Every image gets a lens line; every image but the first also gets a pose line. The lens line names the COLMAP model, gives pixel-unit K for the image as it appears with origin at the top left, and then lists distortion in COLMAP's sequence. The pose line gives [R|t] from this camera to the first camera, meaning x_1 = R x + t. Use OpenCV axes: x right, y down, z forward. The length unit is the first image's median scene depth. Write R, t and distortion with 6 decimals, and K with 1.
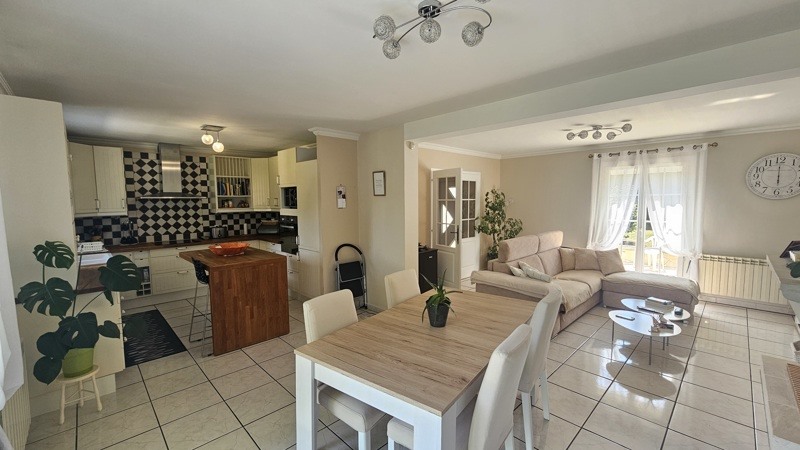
lens RADIAL K [[328.1, 0, 398.4], [0, 328.1, 225.1], [0, 0, 1]] dist [-0.001897, -0.000098]
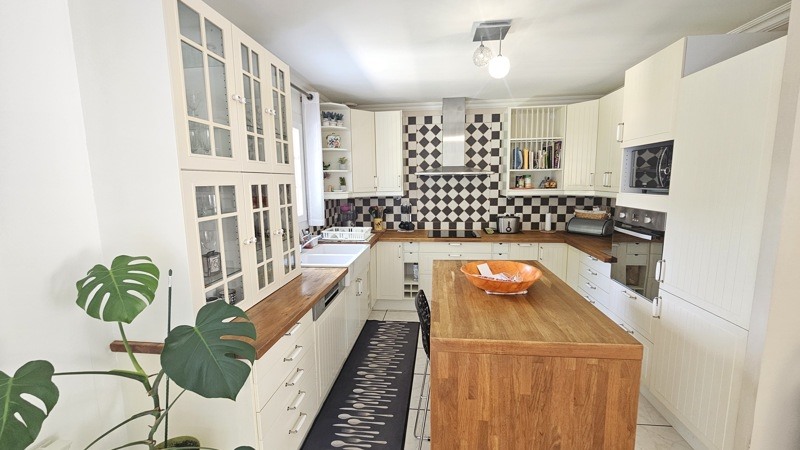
lens RADIAL K [[328.1, 0, 399.9], [0, 328.1, 224.6], [0, 0, 1]] dist [-0.001897, -0.000098]
pose [[0.630309, 0.104441, -0.769287, -0.170315], [-0.055198, 0.994431, 0.089782, -0.026818], [0.774379, -0.014127, 0.632564, 0.405551]]
